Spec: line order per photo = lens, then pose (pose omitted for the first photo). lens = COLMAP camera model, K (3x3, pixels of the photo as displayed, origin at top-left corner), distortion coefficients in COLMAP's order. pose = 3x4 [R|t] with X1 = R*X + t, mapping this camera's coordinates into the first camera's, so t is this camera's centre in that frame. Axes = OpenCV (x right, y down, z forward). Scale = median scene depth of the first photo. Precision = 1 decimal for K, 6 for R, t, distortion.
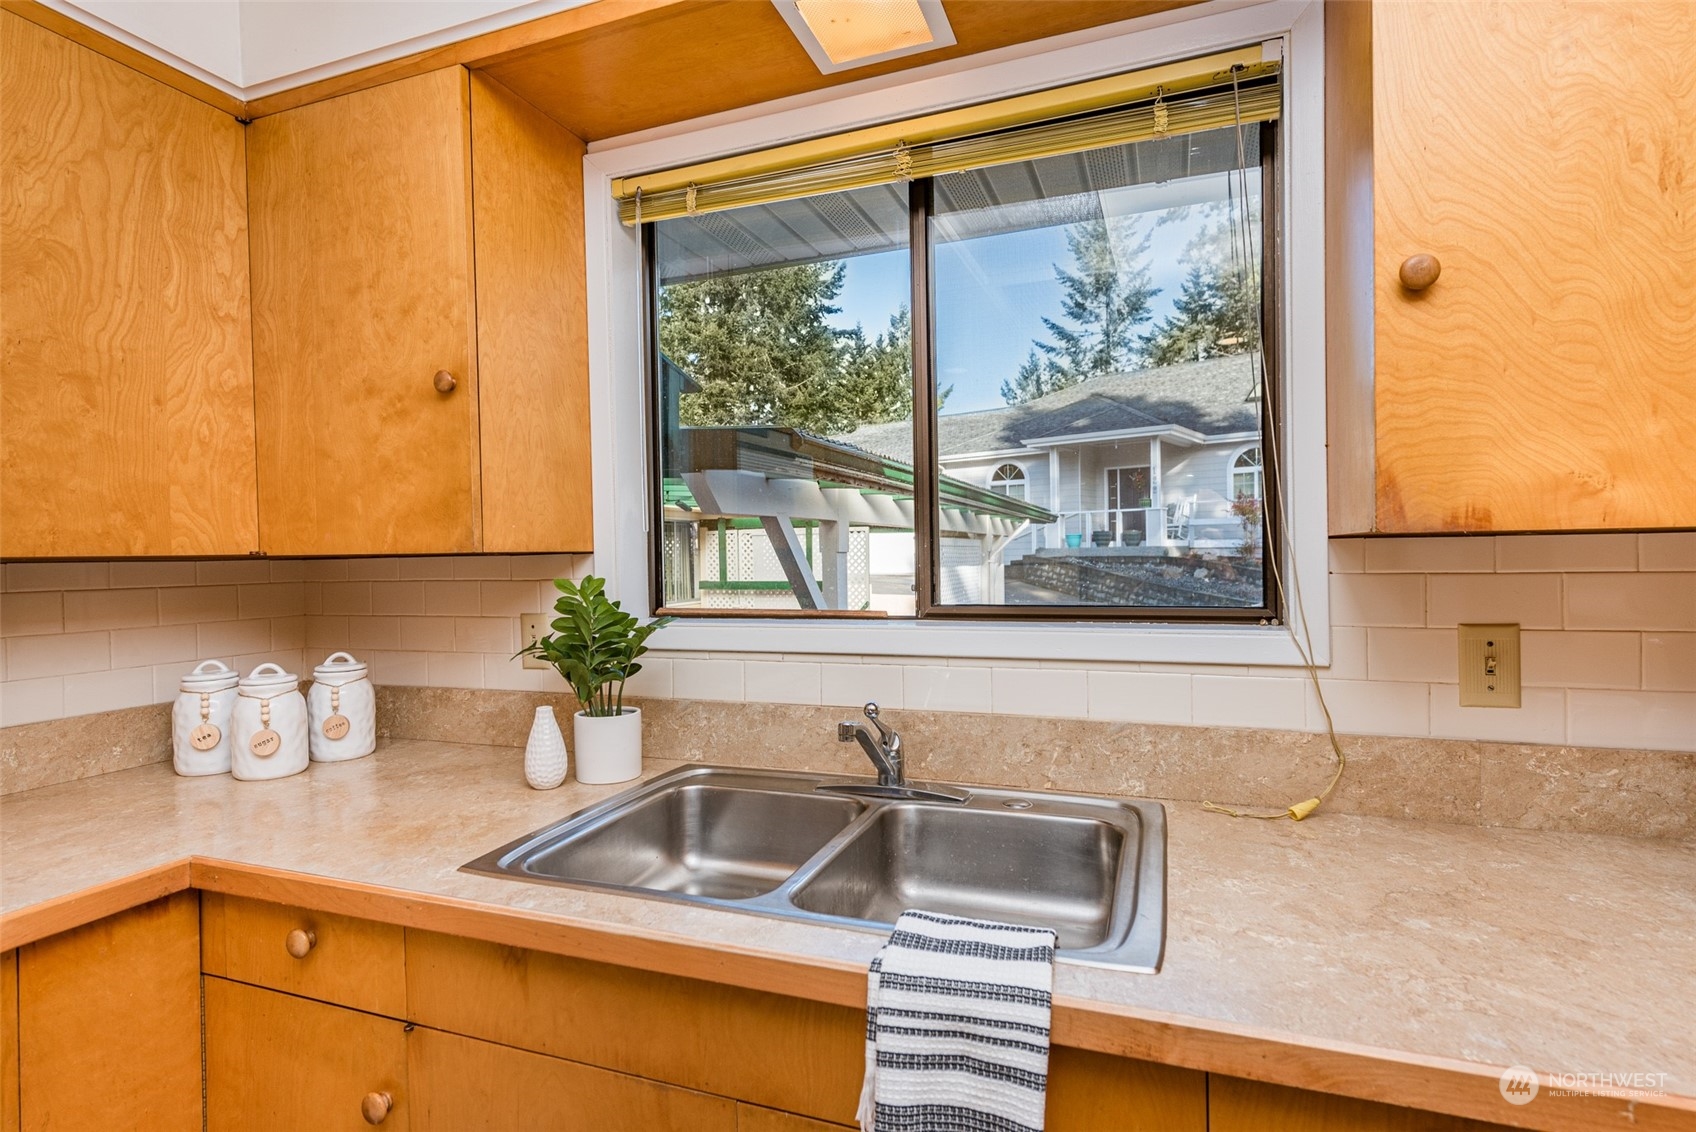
lens RADIAL K [[832.8, 0, 843.8], [0, 832.8, 556.8], [0, 0, 1]] dist [0.012270, -0.002917]
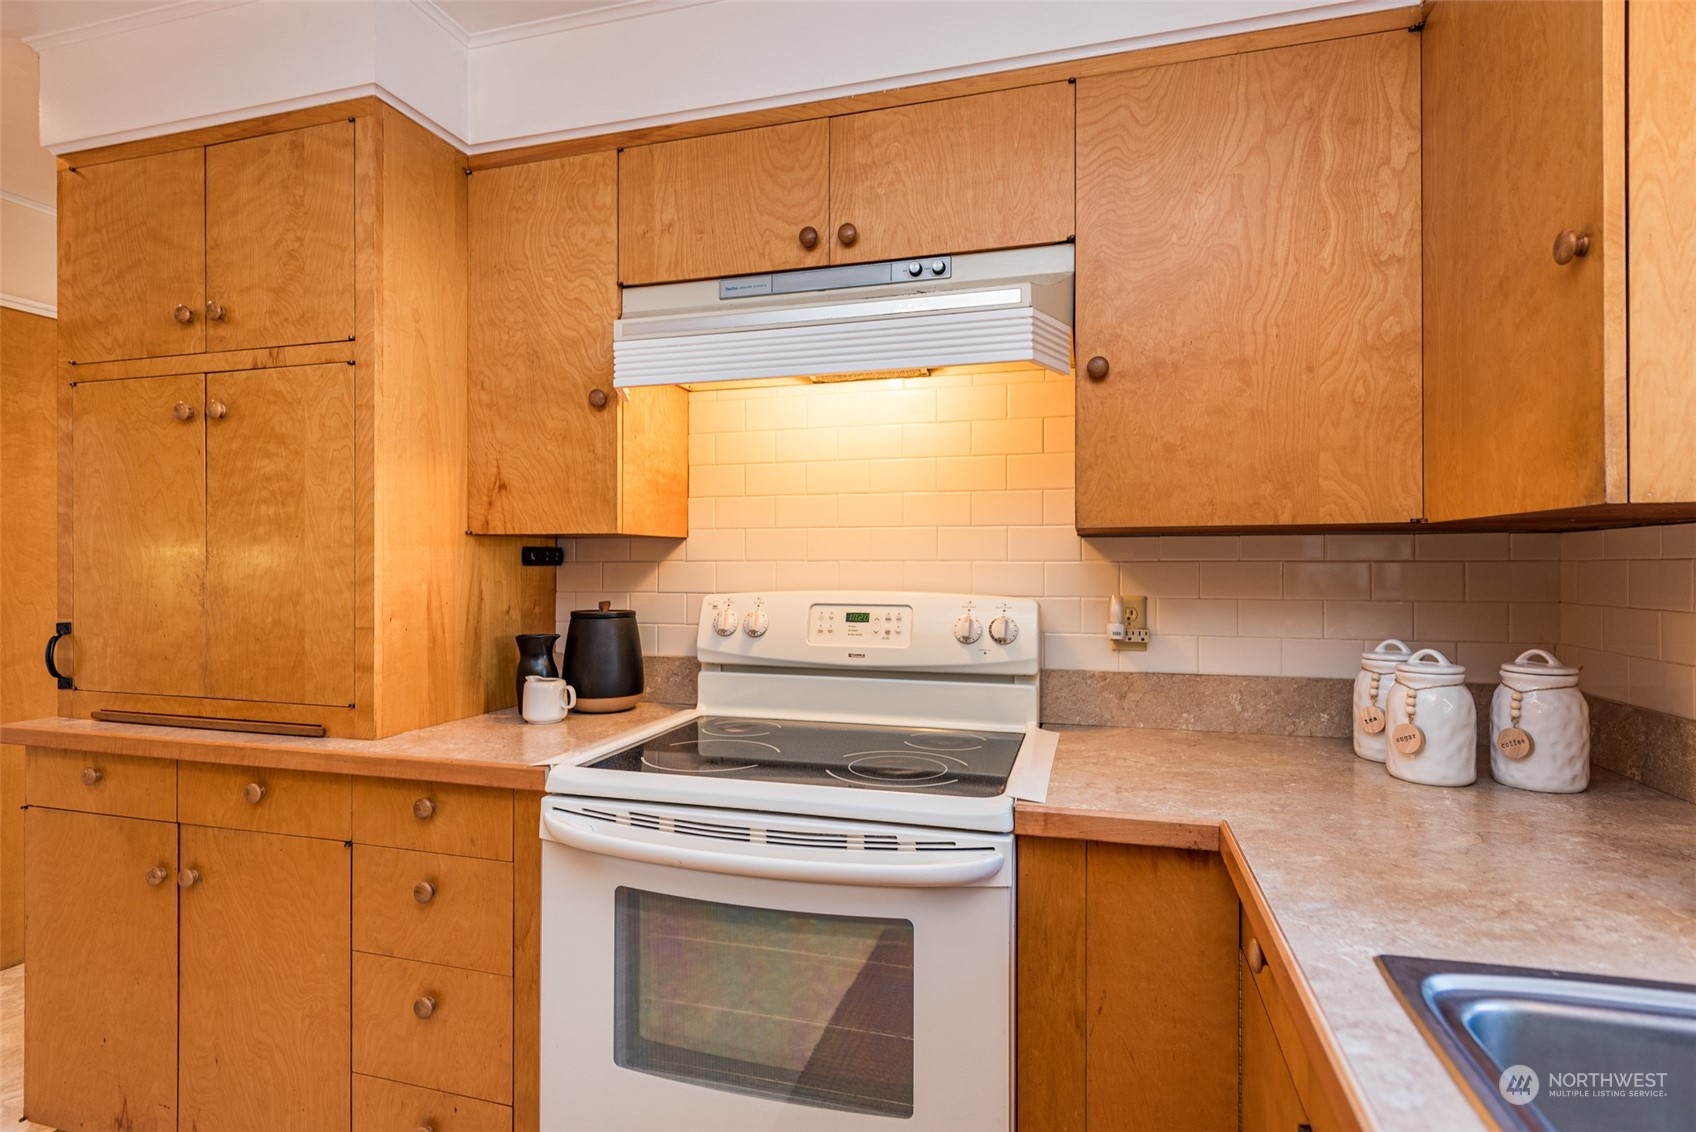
lens RADIAL K [[853.0, 0, 844.4], [0, 853.0, 560.4], [0, 0, 1]] dist [0.004534, -0.000746]
pose [[0.094124, 0.013116, -0.995474, 0.136005], [-0.001589, 0.999914, 0.013024, 0.028488], [0.995559, 0.000356, 0.094136, 0.351843]]
